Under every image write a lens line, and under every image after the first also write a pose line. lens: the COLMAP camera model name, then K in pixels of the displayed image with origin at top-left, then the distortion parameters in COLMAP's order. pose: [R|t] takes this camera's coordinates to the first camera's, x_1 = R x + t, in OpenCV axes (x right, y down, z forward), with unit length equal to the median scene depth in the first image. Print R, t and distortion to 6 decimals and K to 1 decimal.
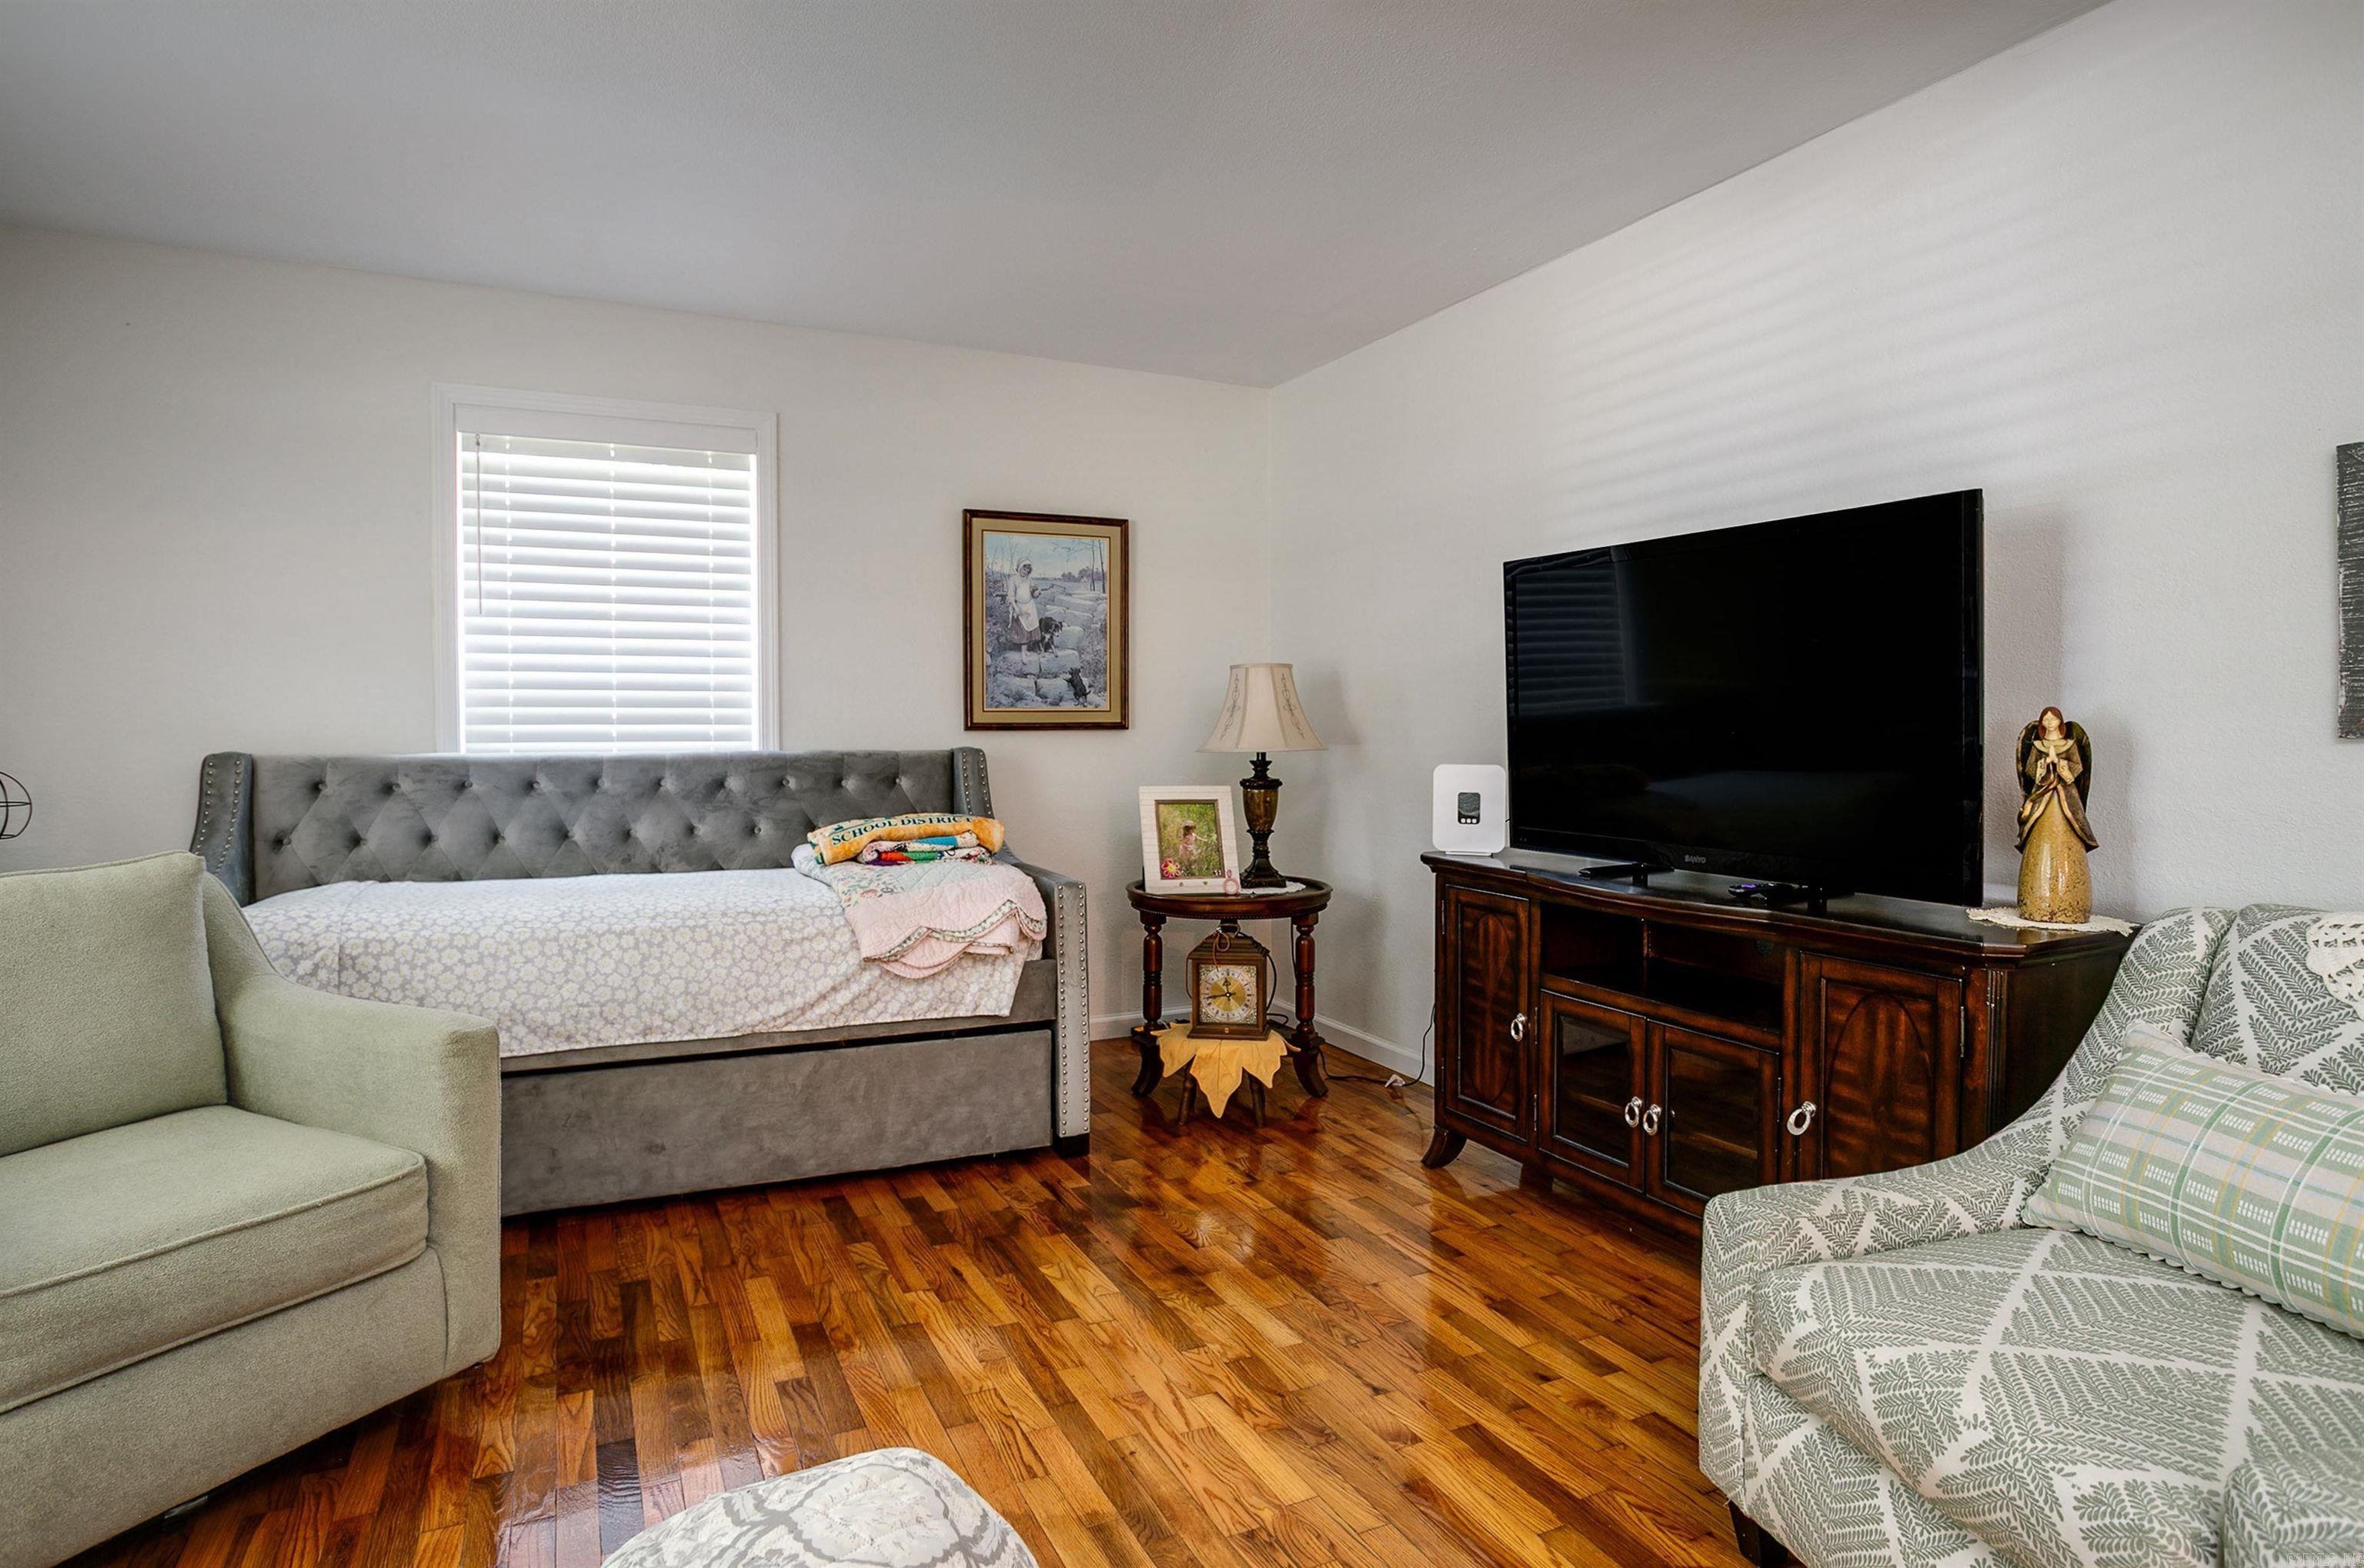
lens RADIAL K [[1321.3, 0, 1191.3], [0, 1321.3, 727.7], [0, 0, 1]] dist [-0.052932, 0.037118]
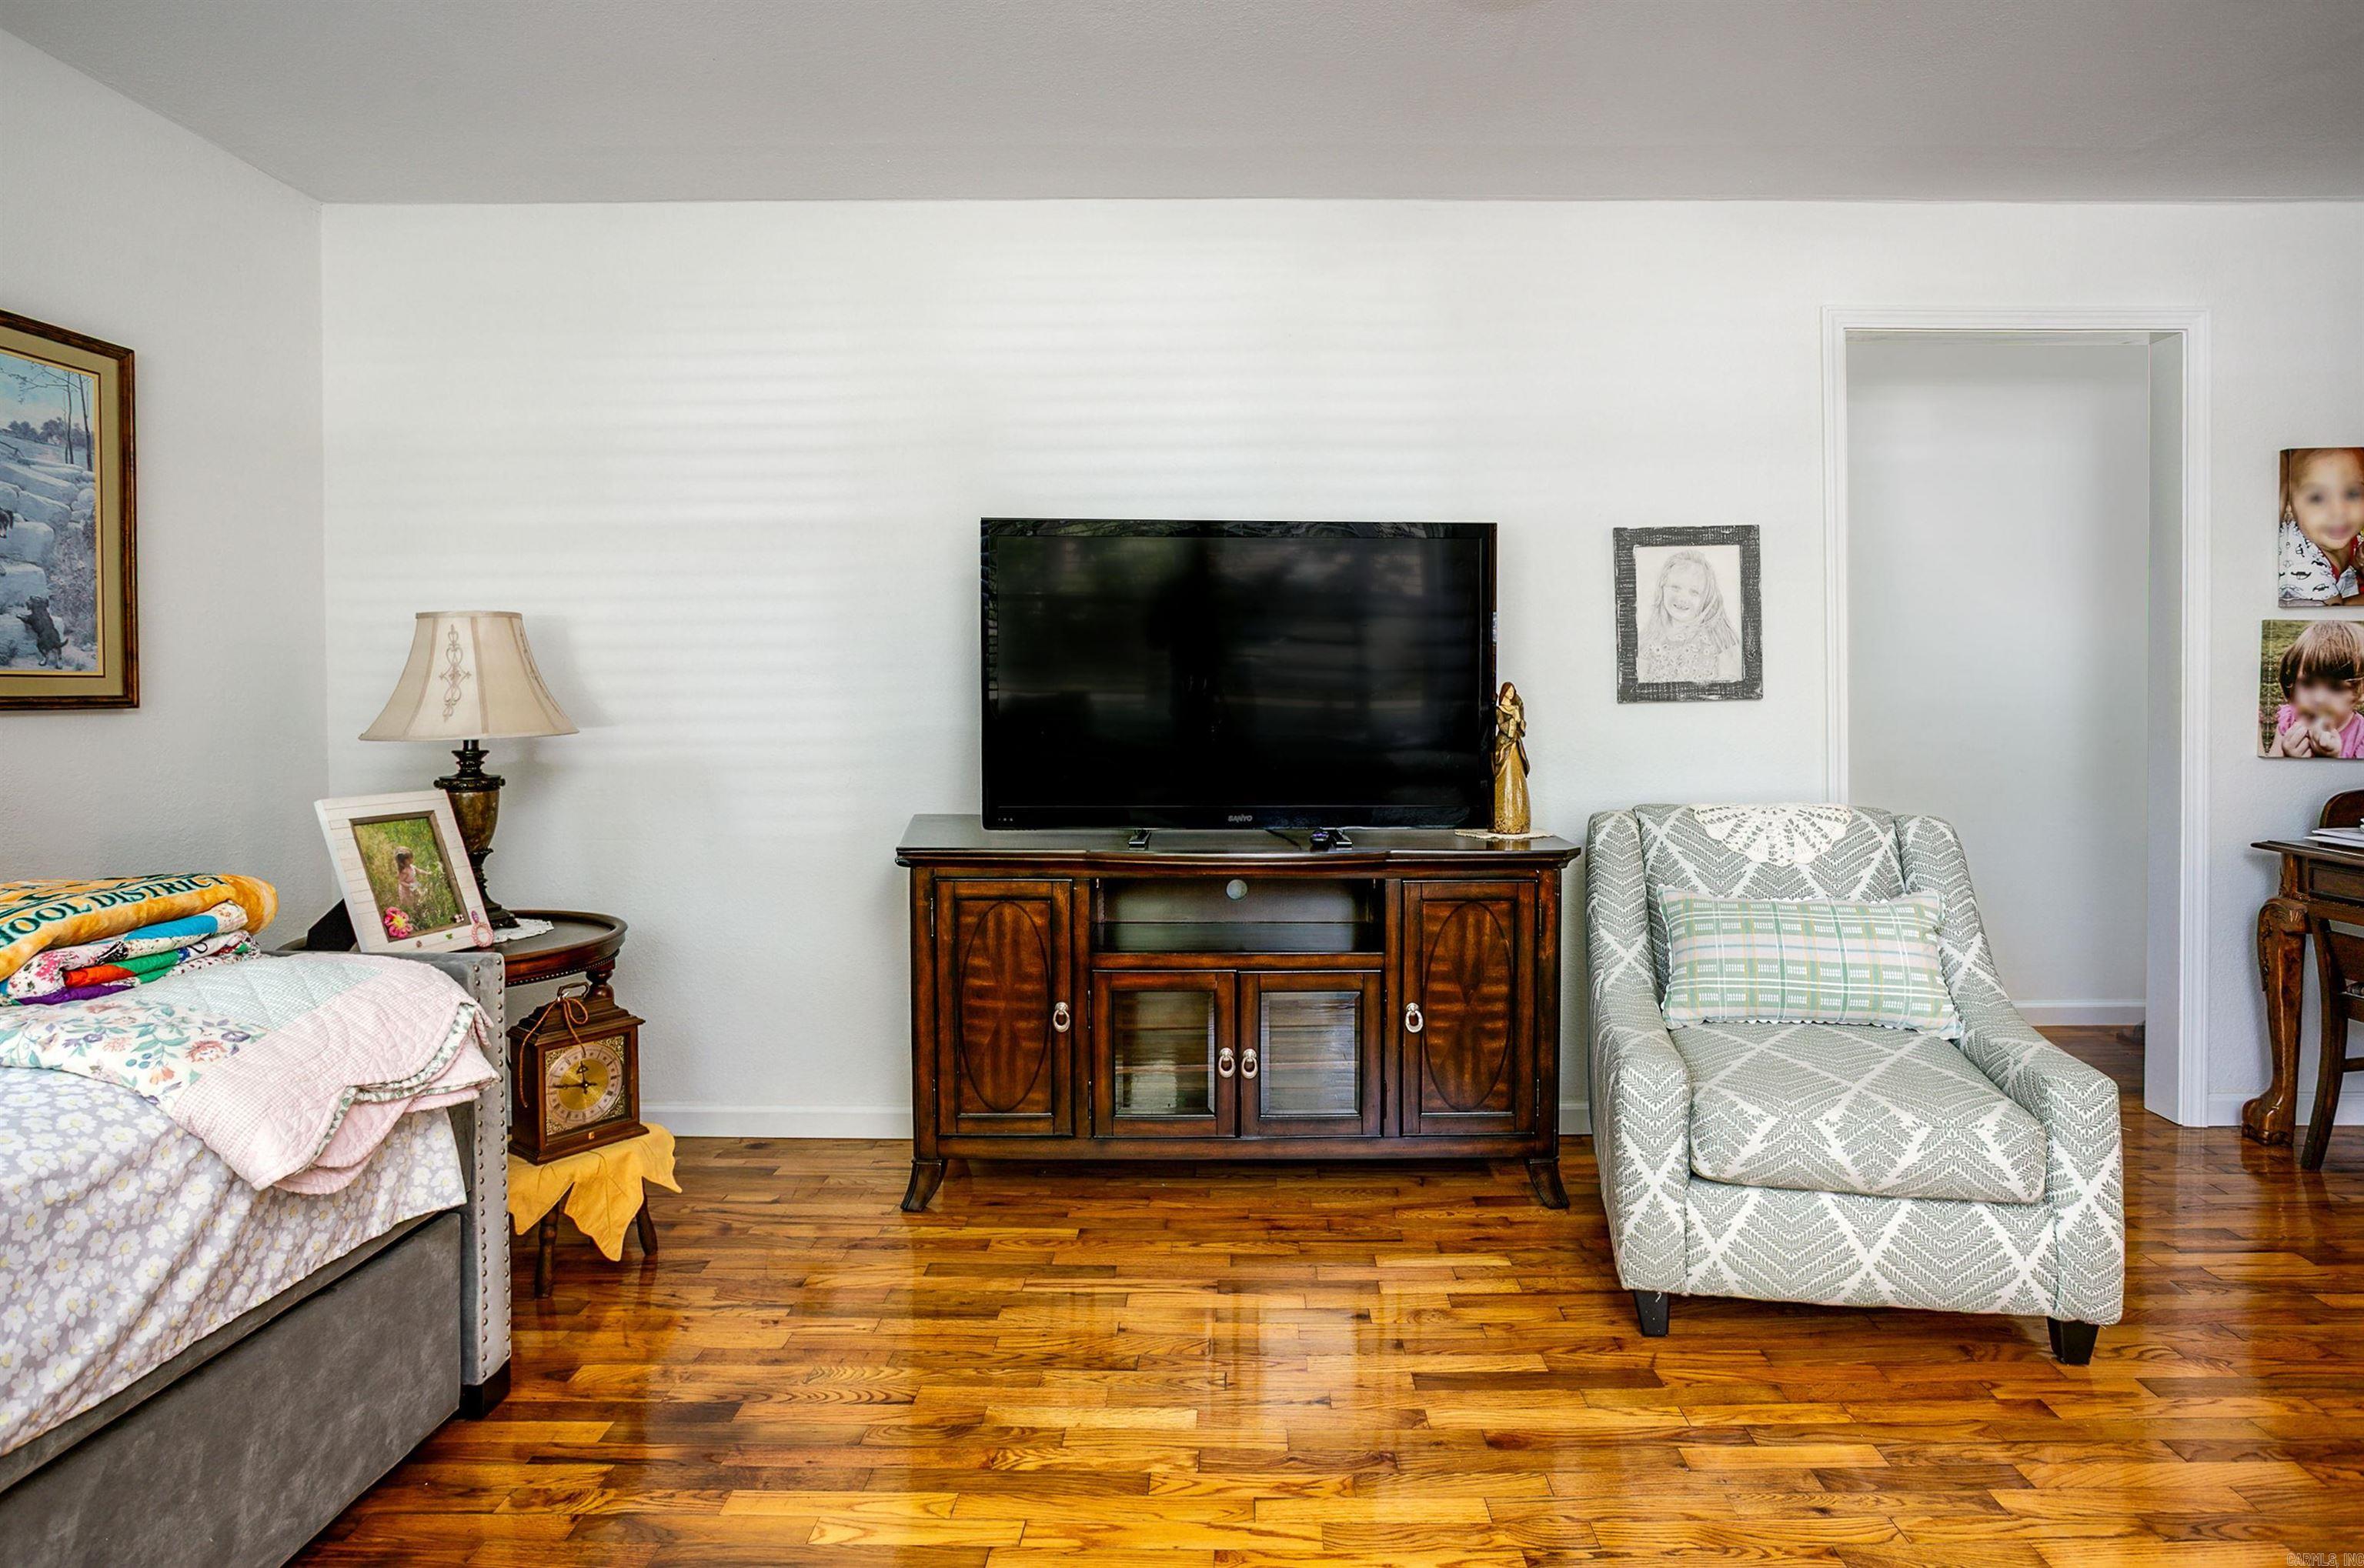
lens RADIAL K [[1273.0, 0, 1265.8], [0, 1273.0, 687.9], [0, 0, 1]] dist [-0.046988, 0.021940]
pose [[0.424064, 0.004126, 0.905623, -0.468556], [0.006188, 0.999953, -0.007453, -0.000652], [-0.905611, 0.008765, 0.424019, 0.434700]]
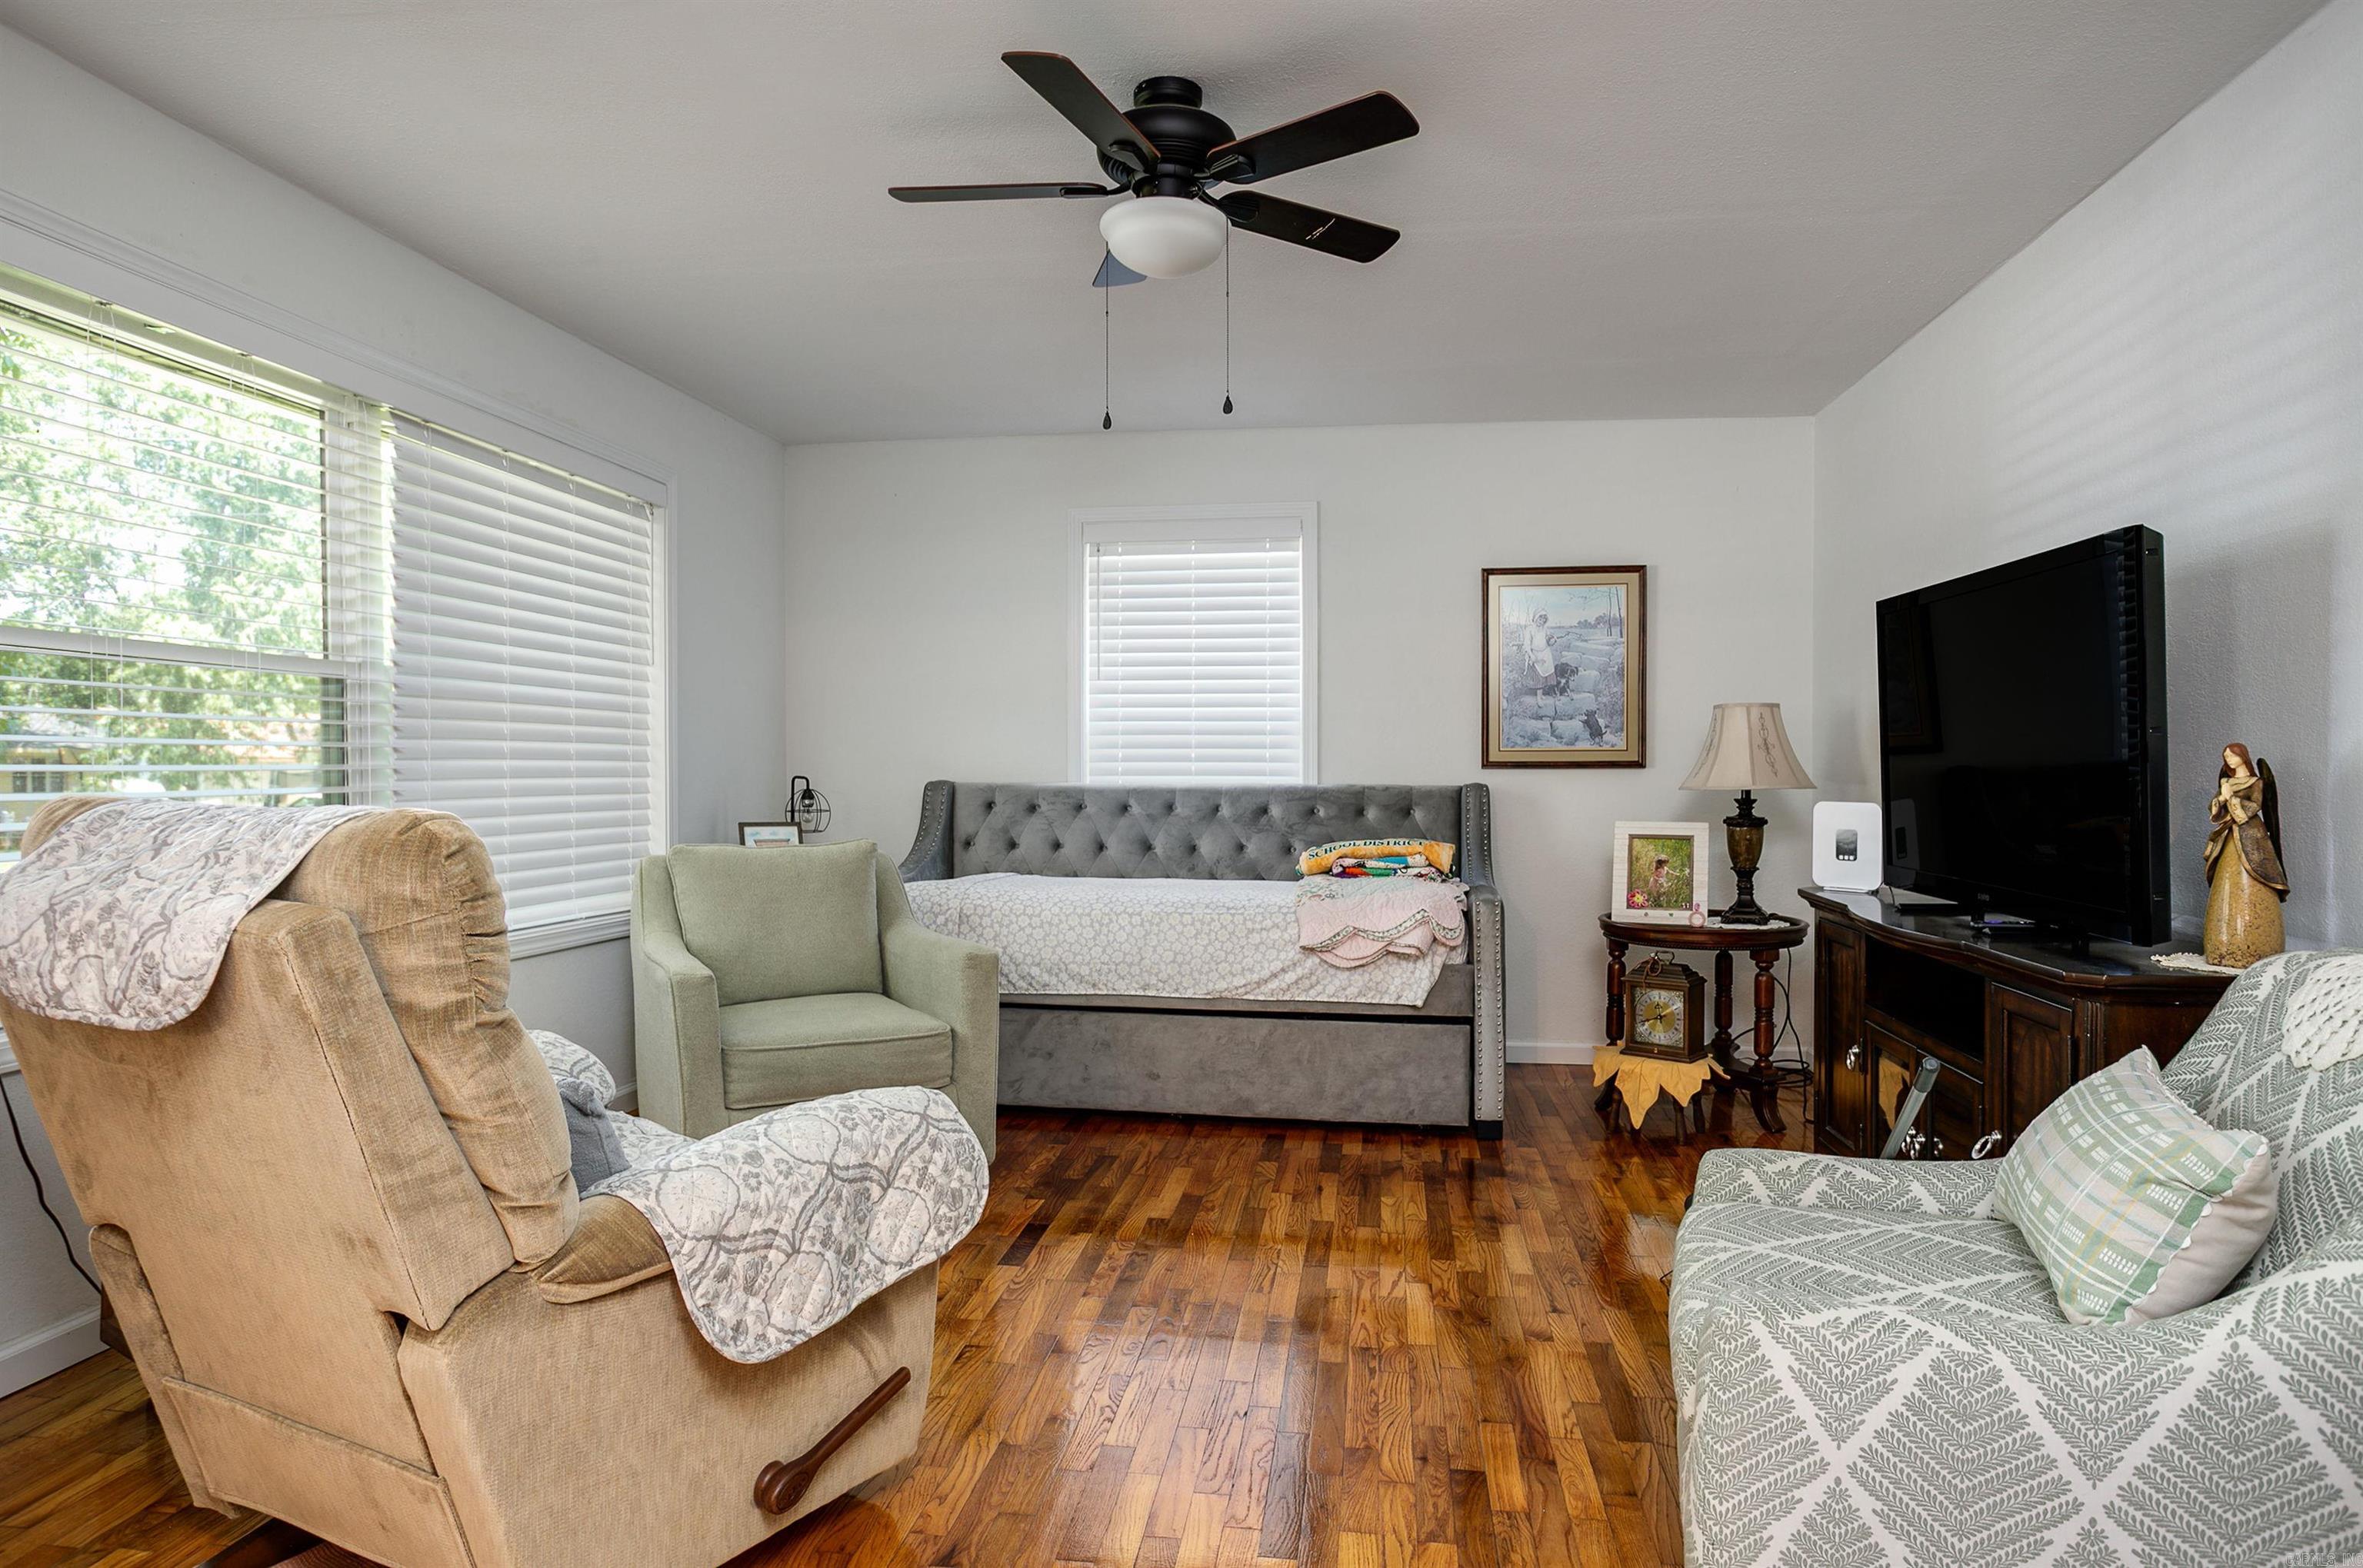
lens RADIAL K [[1480.0, 0, 1180.4], [0, 1480.0, 740.8], [0, 0, 1]] dist [-0.054033, 0.084244]
pose [[0.827518, -0.006610, -0.561401, 0.416906], [-0.004487, 0.999821, -0.018386, 0.003878], [0.561422, 0.017733, 0.827340, -0.222571]]
